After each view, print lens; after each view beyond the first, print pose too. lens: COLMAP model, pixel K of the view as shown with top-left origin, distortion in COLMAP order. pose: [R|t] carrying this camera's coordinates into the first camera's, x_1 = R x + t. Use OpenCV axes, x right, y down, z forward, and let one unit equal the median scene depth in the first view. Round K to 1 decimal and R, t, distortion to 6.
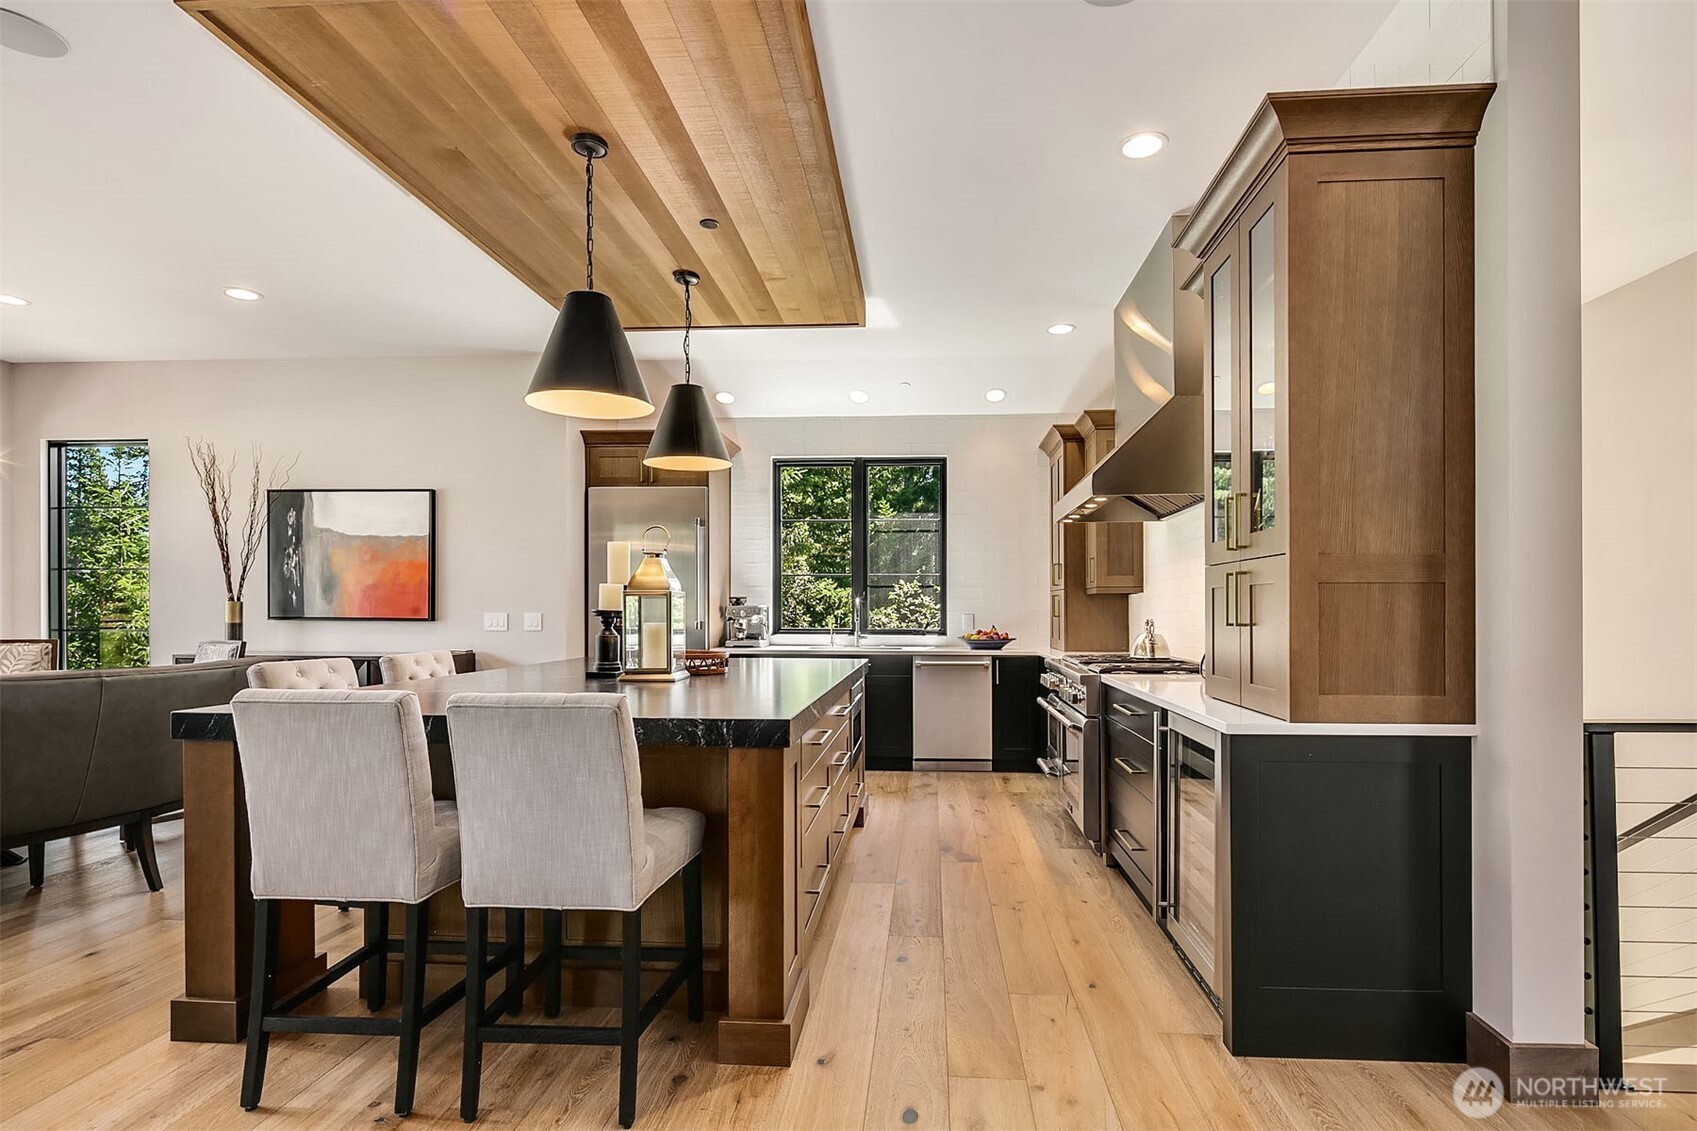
lens RADIAL K [[824.0, 0, 870.0], [0, 824.0, 604.3], [0, 0, 1]] dist [0.005844, -0.000783]
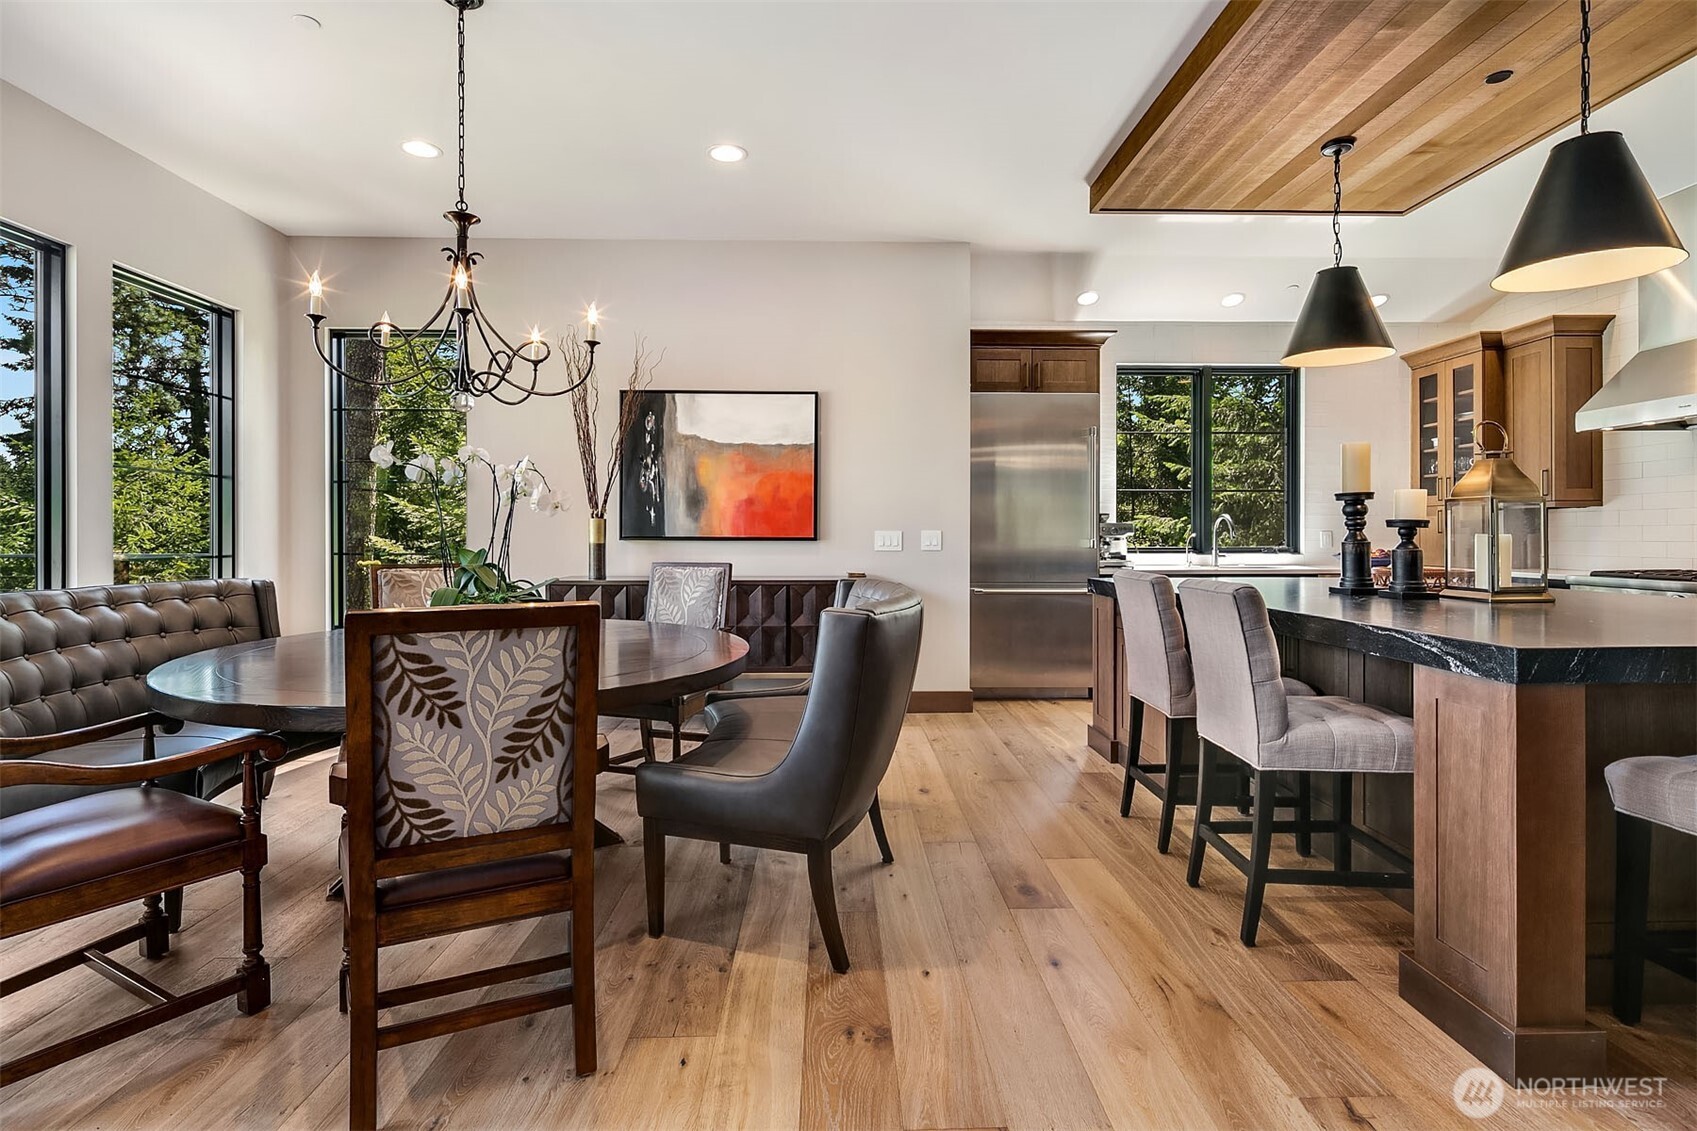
lens RADIAL K [[824.0, 0, 848.9], [0, 824.0, 535.1], [0, 0, 1]] dist [0.005844, -0.000783]
pose [[0.995498, -0.002596, 0.094748, -0.577161], [0.002663, 0.999996, -0.000580, 0.014880], [-0.094747, 0.000830, 0.995501, 0.116788]]
